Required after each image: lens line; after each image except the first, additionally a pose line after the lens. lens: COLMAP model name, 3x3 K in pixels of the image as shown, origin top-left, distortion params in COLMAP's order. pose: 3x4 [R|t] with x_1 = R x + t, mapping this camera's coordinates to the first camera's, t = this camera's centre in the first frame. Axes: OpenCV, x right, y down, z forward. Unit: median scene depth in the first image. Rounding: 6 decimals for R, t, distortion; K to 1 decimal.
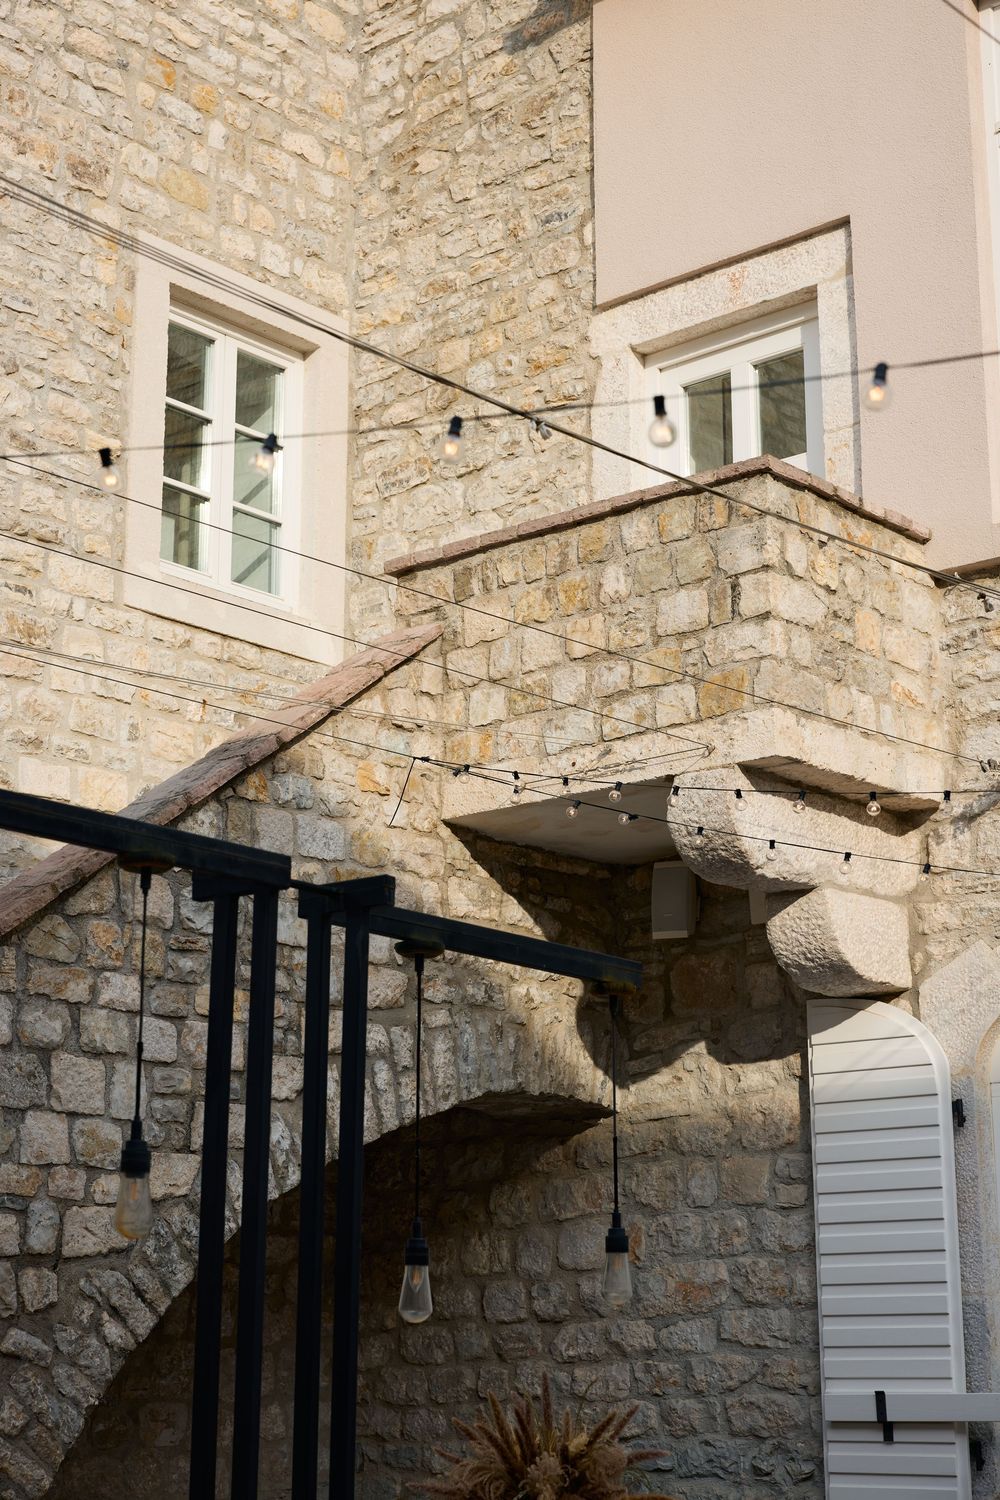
lens RADIAL K [[2577.2, 0, 498.6], [0, 2577.2, 747.4], [0, 0, 1]] dist [-0.031367, 0.000000]
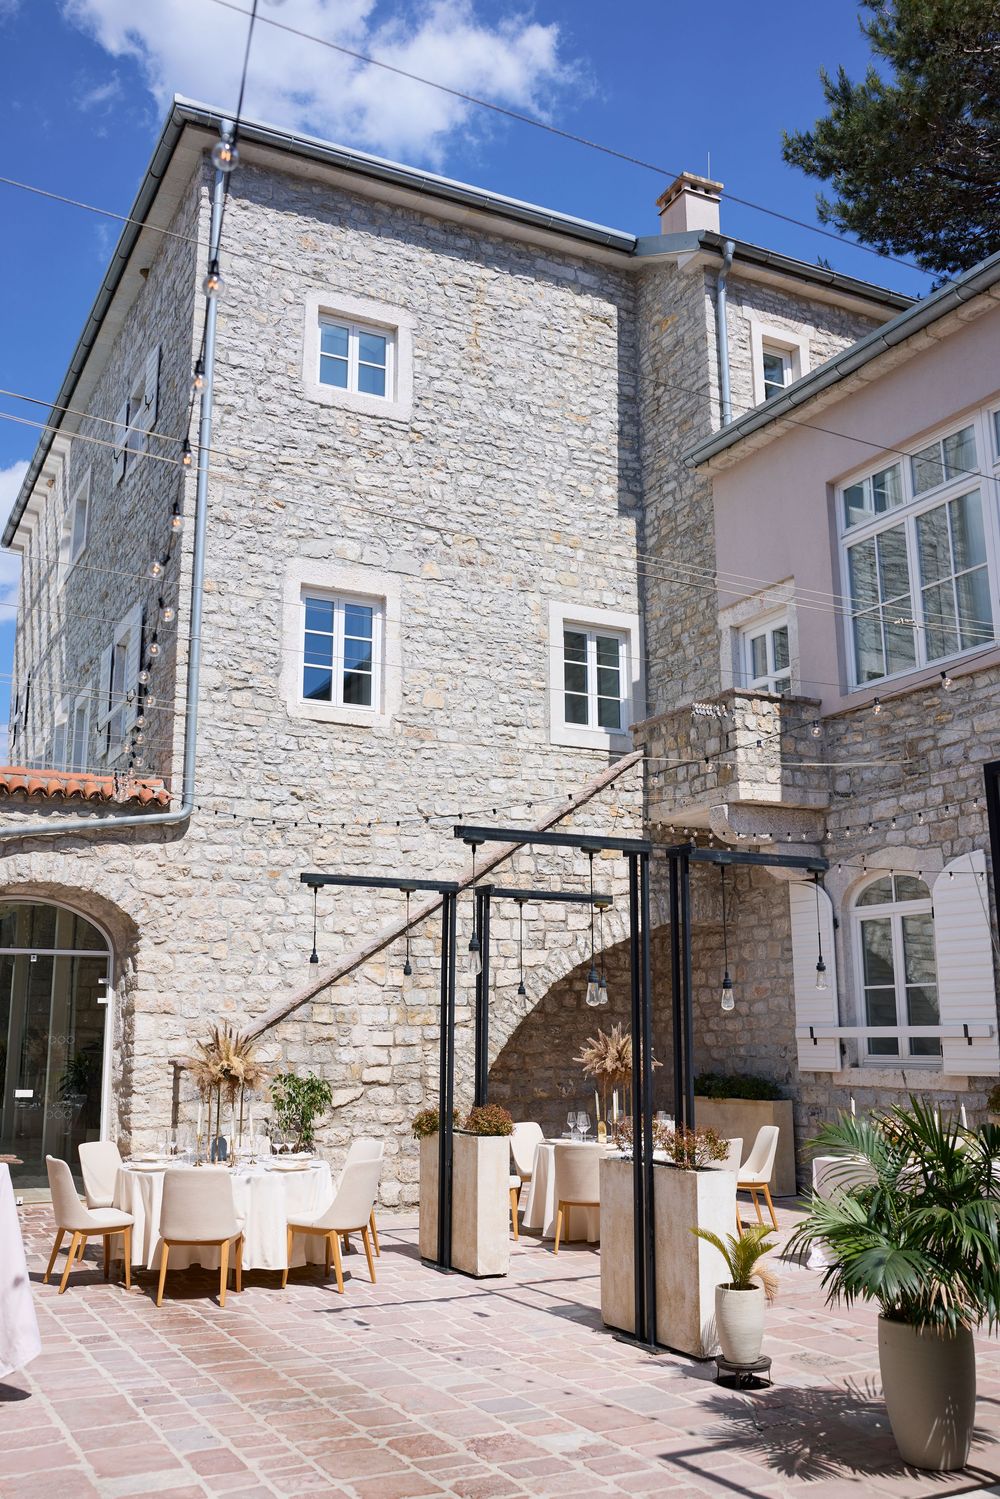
lens RADIAL K [[1325.6, 0, 500.7], [0, 1325.6, 751.1], [0, 0, 1]] dist [-0.101254, -0.000531]
pose [[0.932968, -0.078331, -0.351334, 0.293502], [0.090310, 0.995754, 0.017813, -0.076774], [0.348447, -0.048348, 0.936081, -0.321333]]
